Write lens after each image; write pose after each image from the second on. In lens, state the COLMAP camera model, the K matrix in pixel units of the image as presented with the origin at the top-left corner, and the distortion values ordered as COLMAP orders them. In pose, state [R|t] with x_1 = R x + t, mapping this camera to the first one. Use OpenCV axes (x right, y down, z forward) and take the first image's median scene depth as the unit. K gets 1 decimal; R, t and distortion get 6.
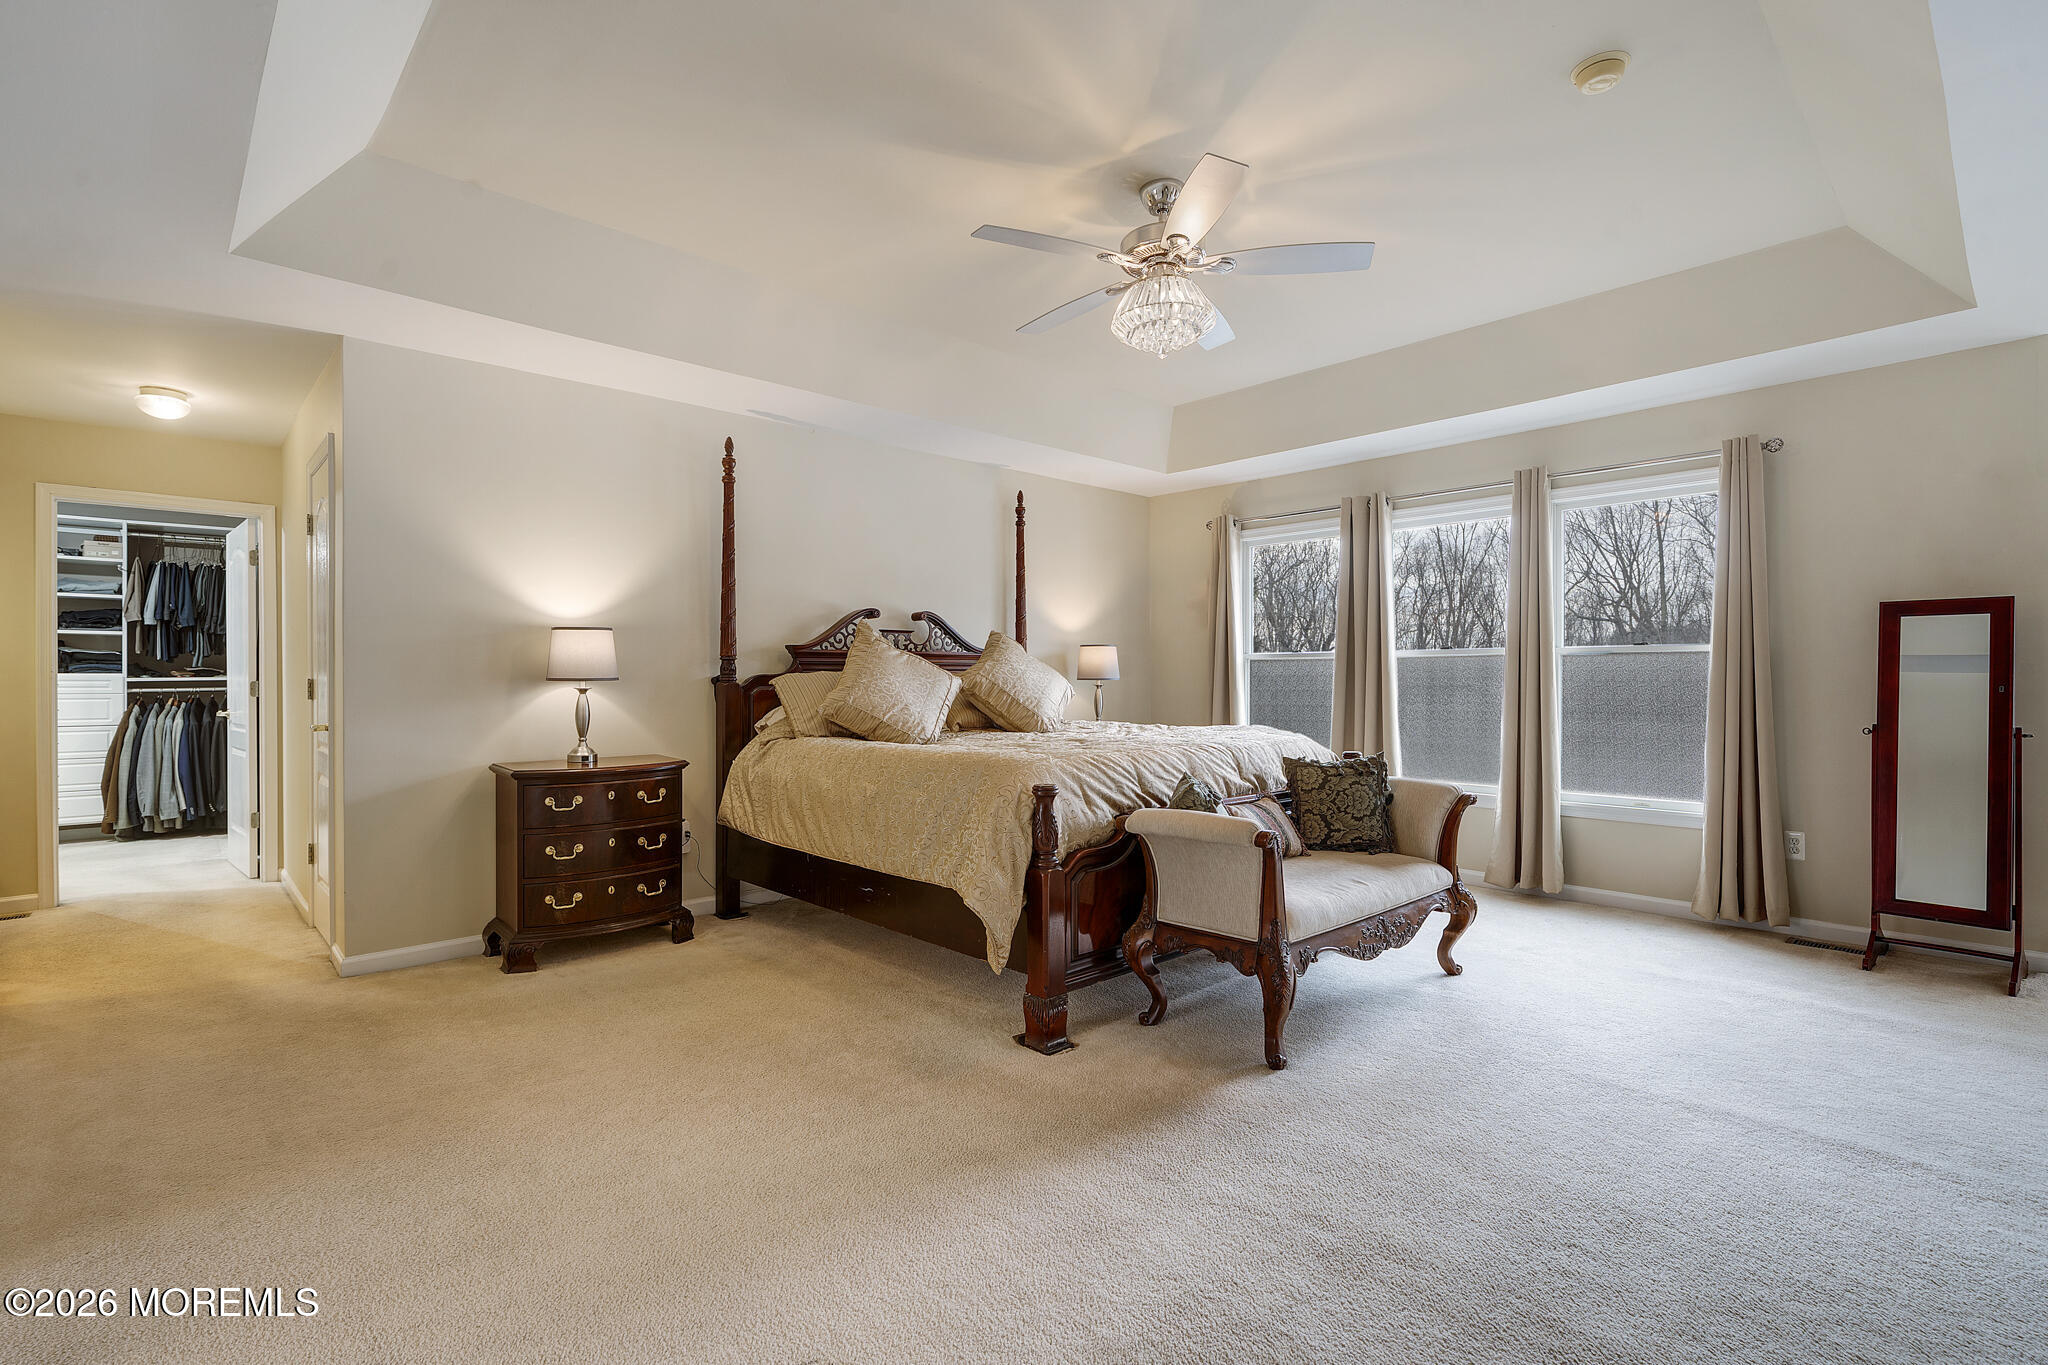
lens RADIAL K [[949.0, 0, 1024.0], [0, 949.0, 682.5], [0, 0, 1]] dist [-0.000756, -0.001082]
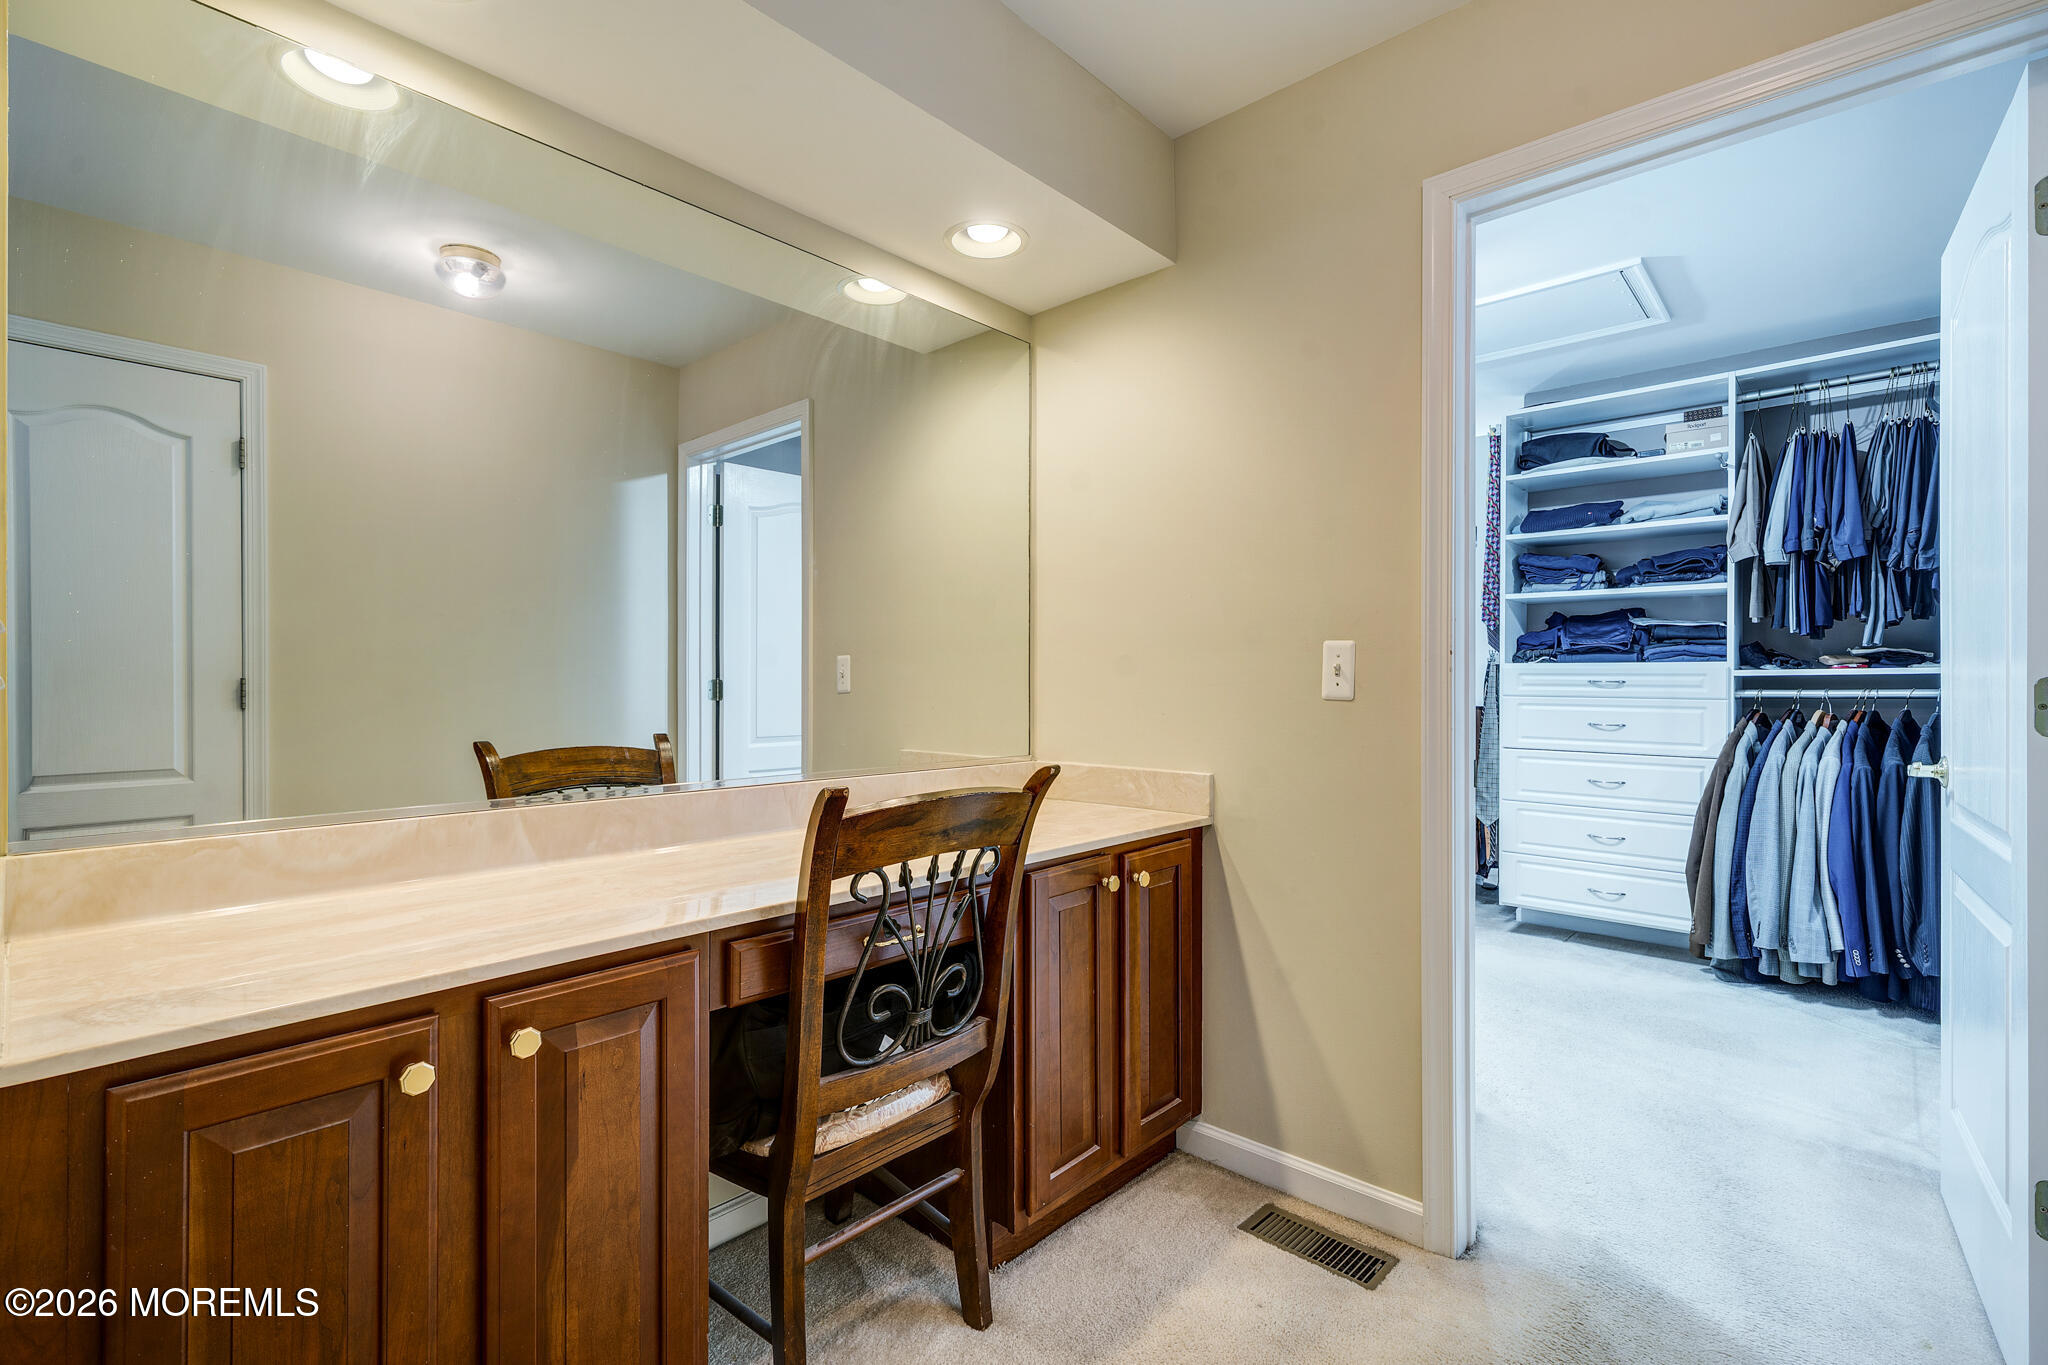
lens RADIAL K [[903.1, 0, 1024.0], [0, 903.1, 682.5], [0, 0, 1]] dist [-0.003643, -0.000740]
pose [[0.077605, 0.008647, -0.996947, -0.472694], [0.003147, 0.999955, 0.008918, -0.003498], [0.996979, -0.003830, 0.077574, 0.560961]]
